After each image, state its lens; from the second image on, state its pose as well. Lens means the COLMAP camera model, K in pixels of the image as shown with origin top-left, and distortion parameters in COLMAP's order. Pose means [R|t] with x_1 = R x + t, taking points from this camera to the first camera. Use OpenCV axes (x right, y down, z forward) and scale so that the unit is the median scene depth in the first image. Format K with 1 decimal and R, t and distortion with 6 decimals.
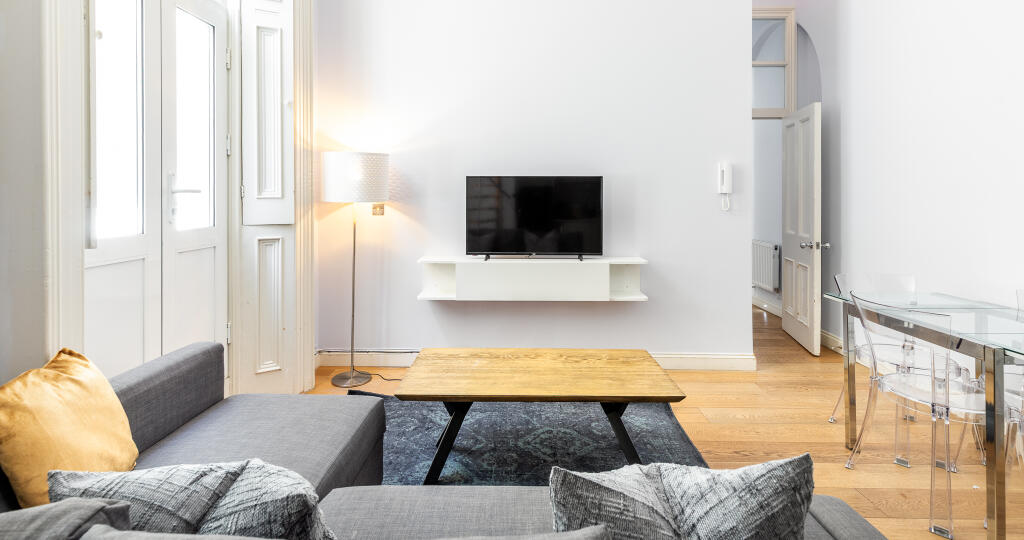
lens RADIAL K [[457.9, 0, 512.8], [0, 457.9, 198.0], [0, 0, 1]] dist [0.007290, 0.000033]
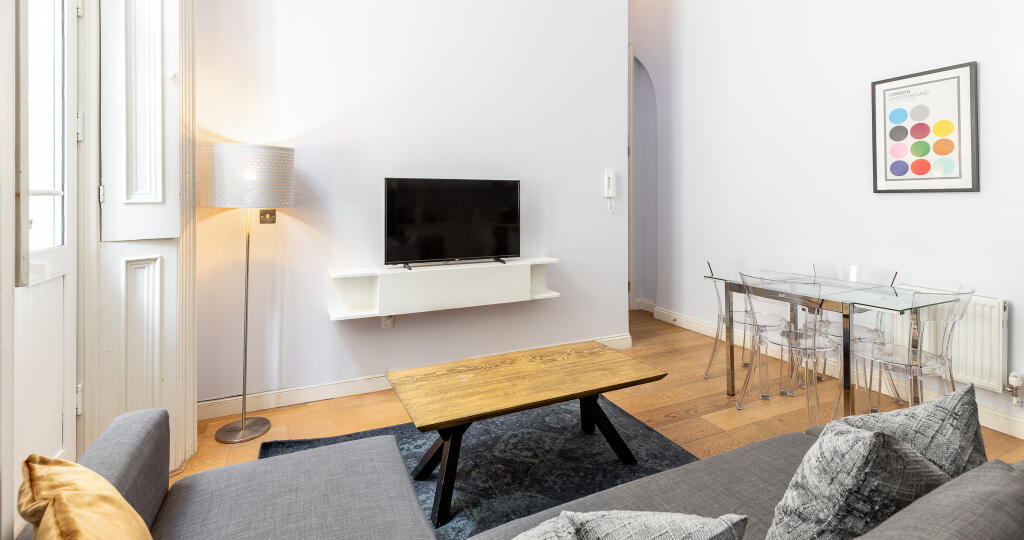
lens RADIAL K [[457.9, 0, 512.8], [0, 457.9, 198.0], [0, 0, 1]] dist [0.007290, 0.000033]
pose [[0.899635, 0.000121, 0.436643, -0.290990], [0.002977, 0.999975, -0.006411, -0.001321], [-0.436633, 0.007068, 0.899612, 0.079576]]
